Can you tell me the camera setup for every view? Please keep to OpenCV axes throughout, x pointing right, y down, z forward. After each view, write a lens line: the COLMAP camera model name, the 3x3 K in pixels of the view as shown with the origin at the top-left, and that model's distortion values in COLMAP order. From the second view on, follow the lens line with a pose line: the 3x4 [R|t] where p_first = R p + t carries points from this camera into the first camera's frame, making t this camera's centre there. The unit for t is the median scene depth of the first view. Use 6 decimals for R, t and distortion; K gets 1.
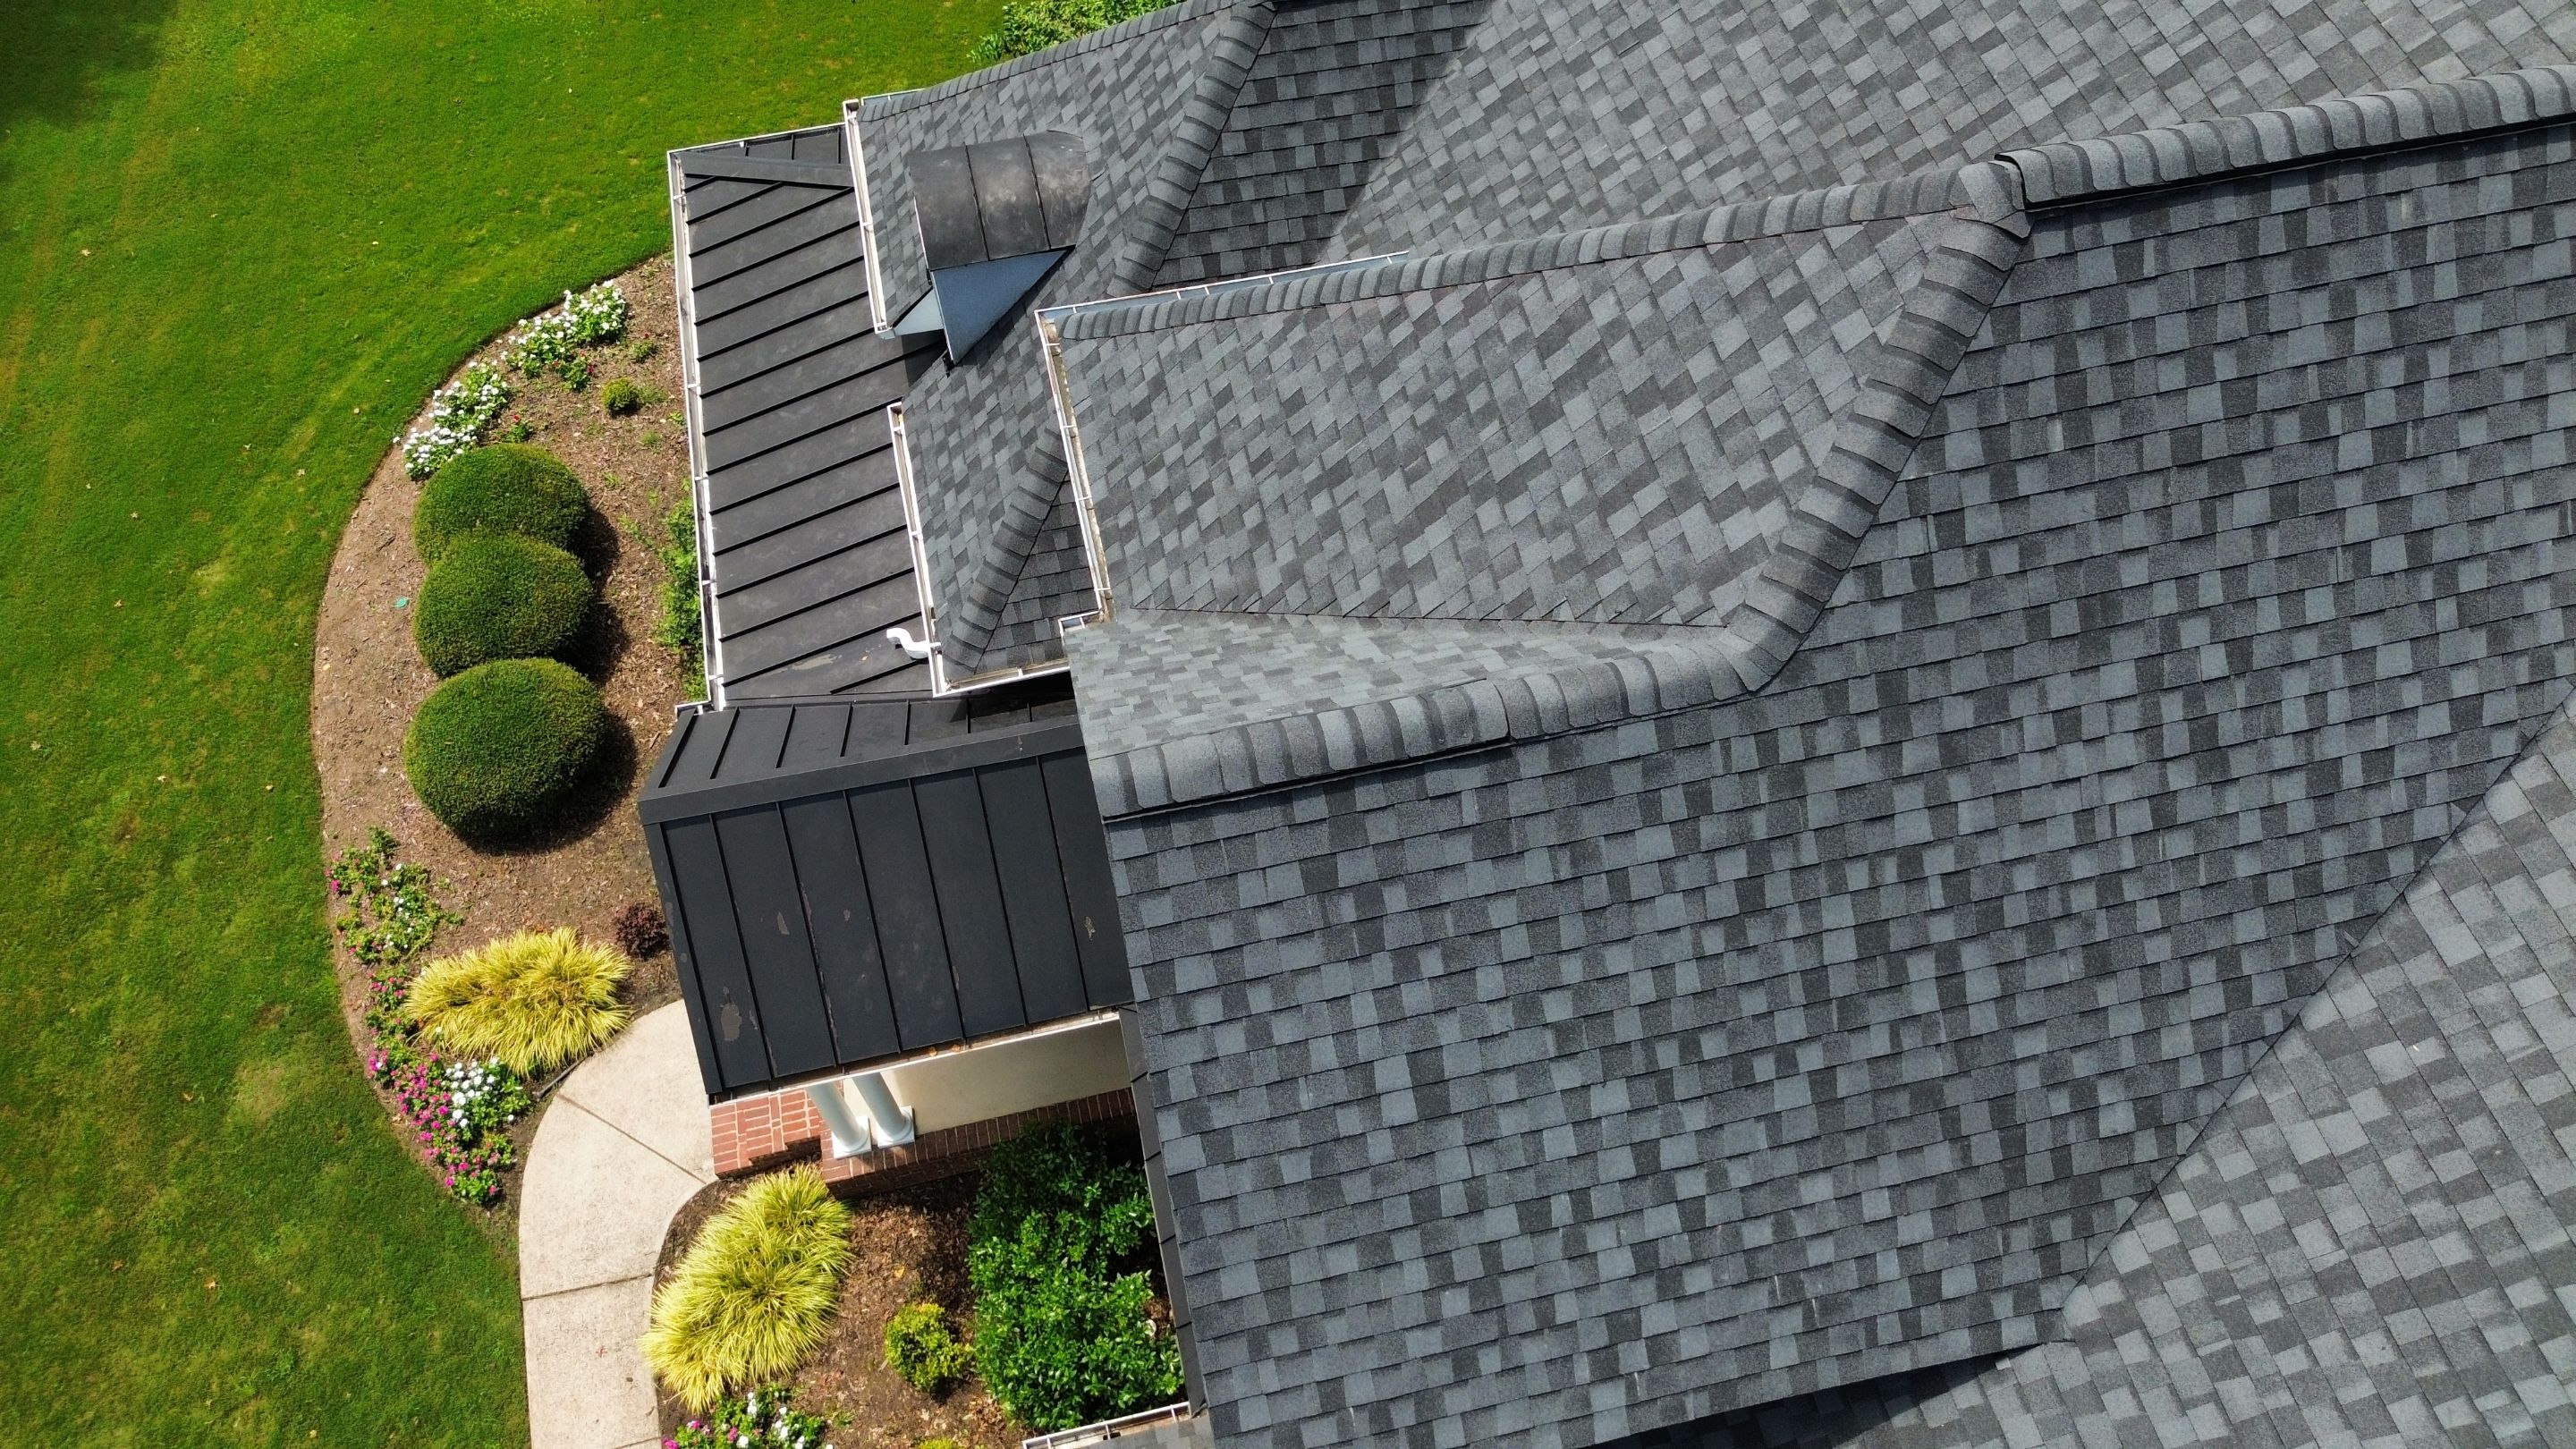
lens RADIAL K [[1822.0, 0, 1311.5], [0, 1822.0, 717.5], [0, 0, 1]] dist [0.073785, -0.067128]
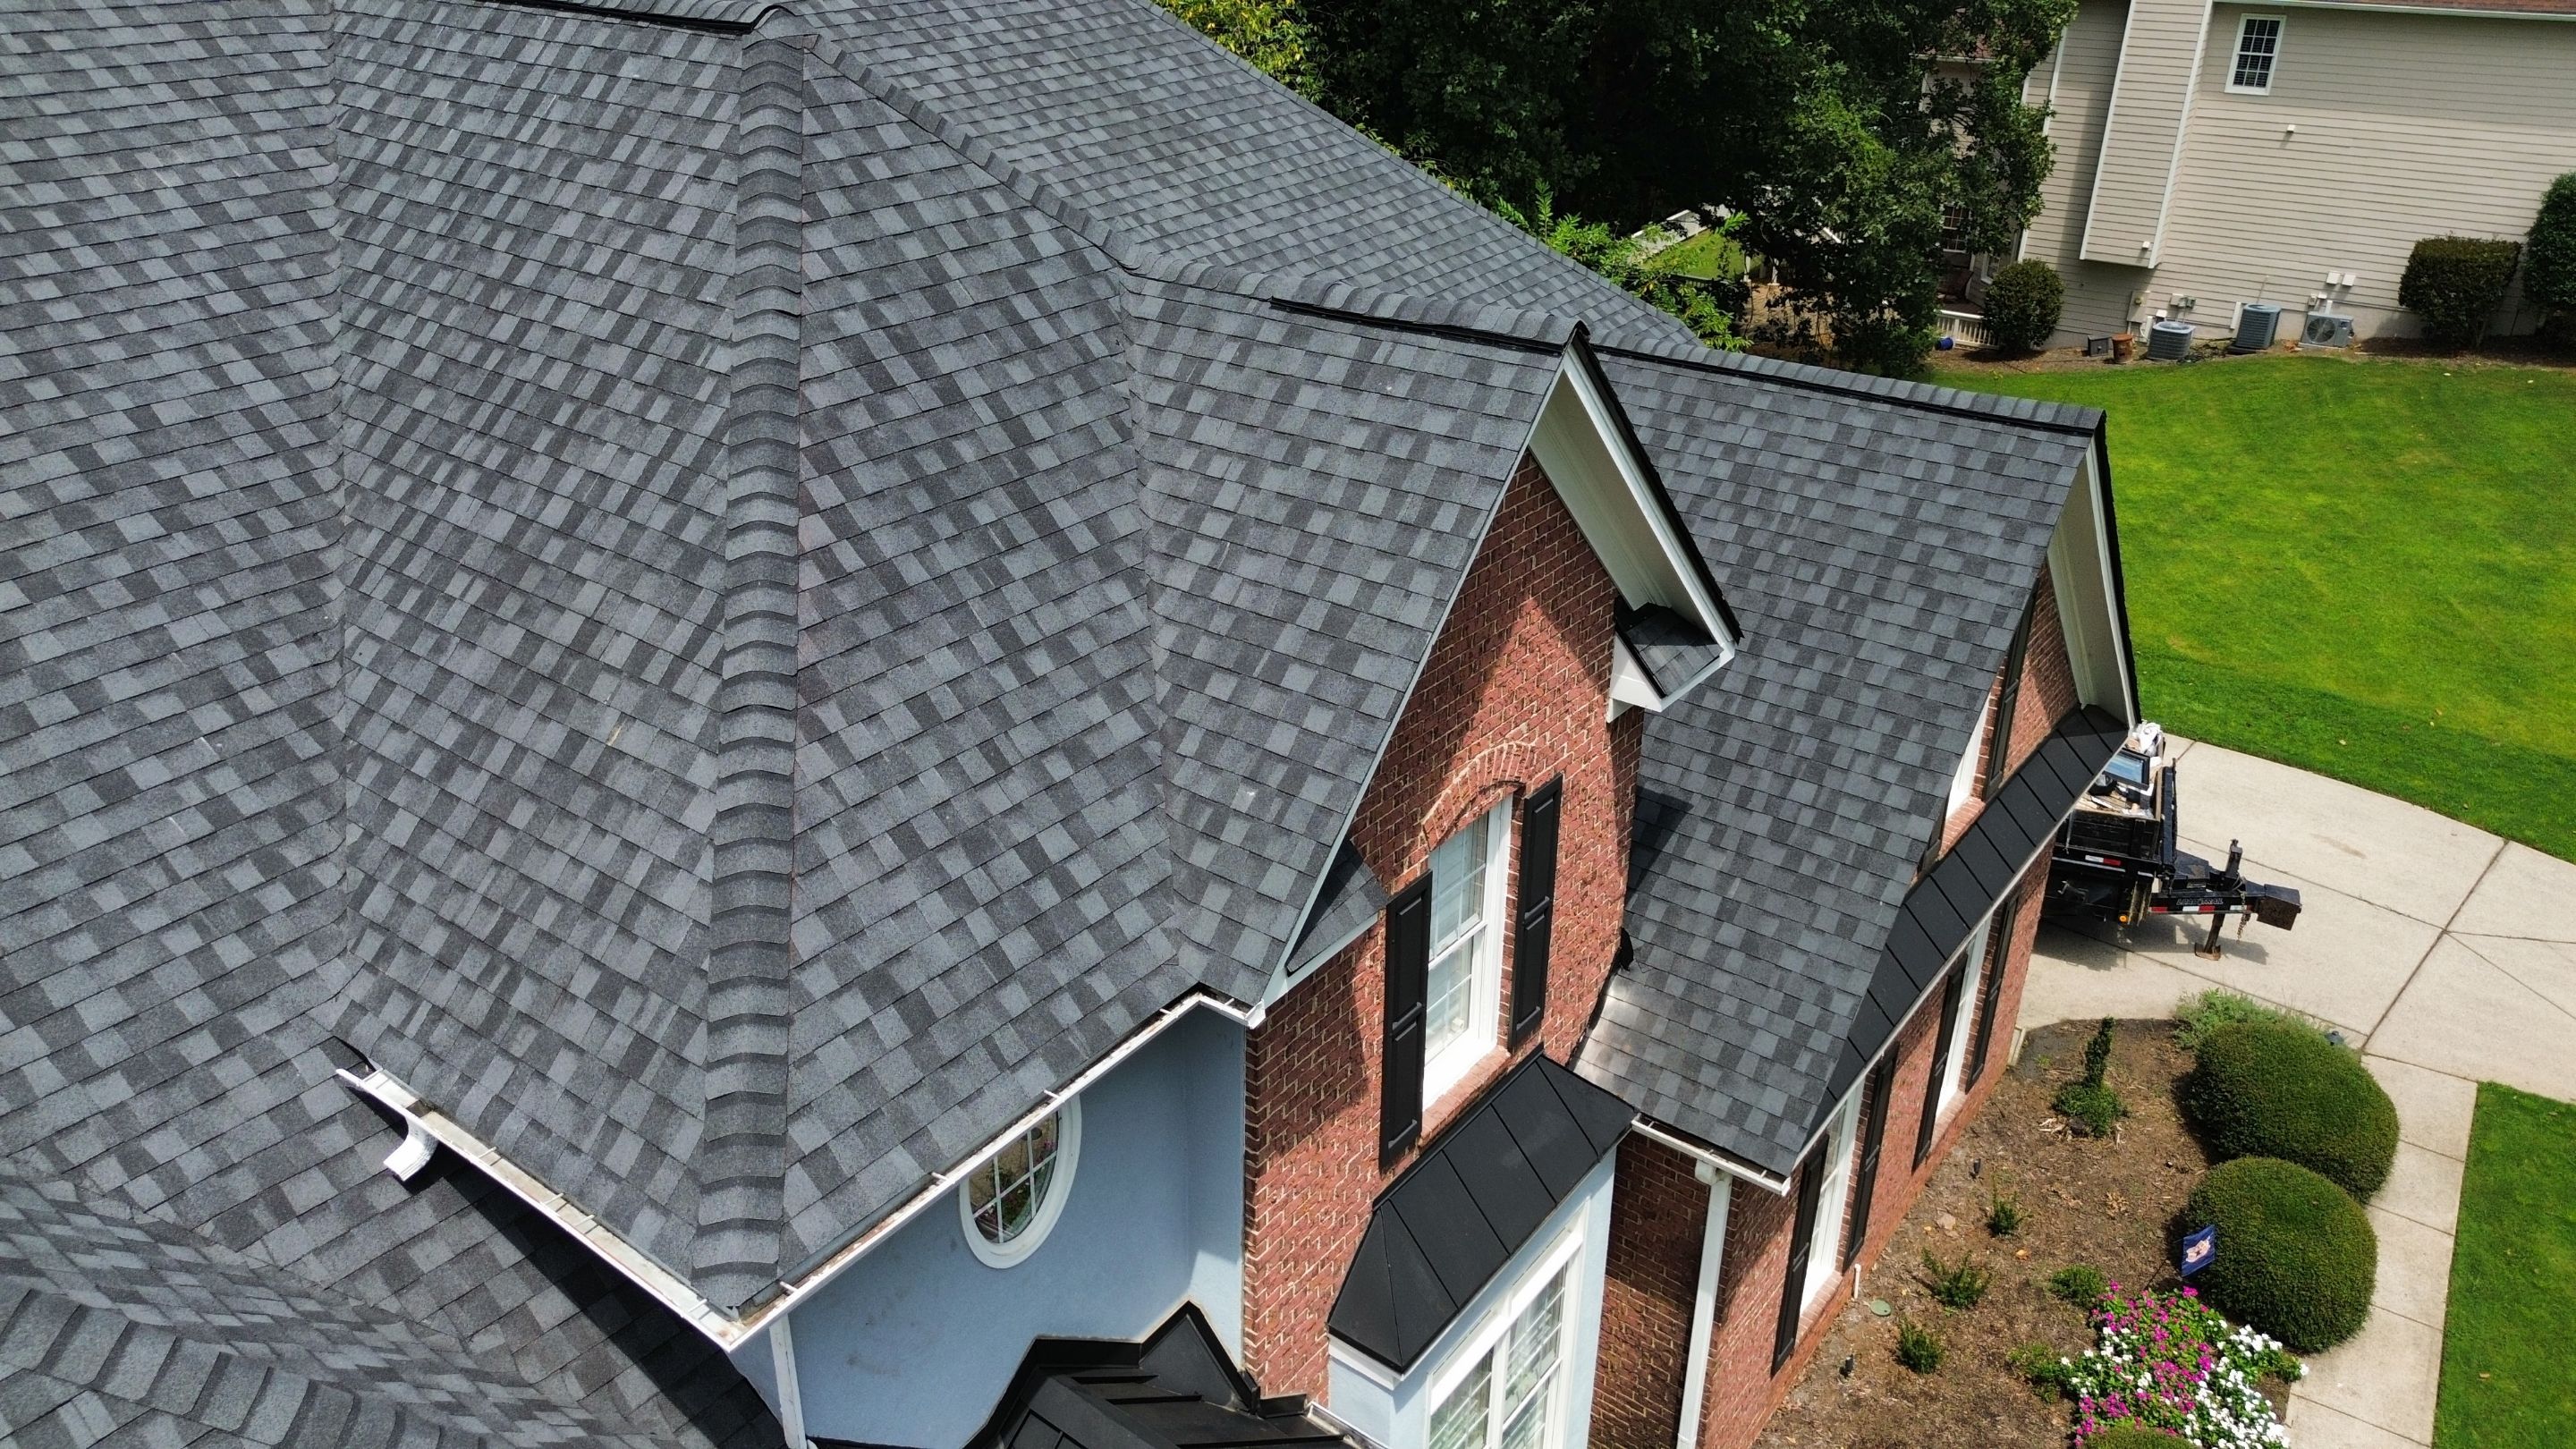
lens RADIAL K [[1822.0, 0, 1290.3], [0, 1822.0, 718.9], [0, 0, 1]] dist [0.073785, -0.067128]
pose [[-0.641832, -0.340669, 0.687020, -0.744958], [0.650674, 0.232159, 0.722997, -0.727619], [-0.405801, 0.911069, 0.072657, 1.005069]]
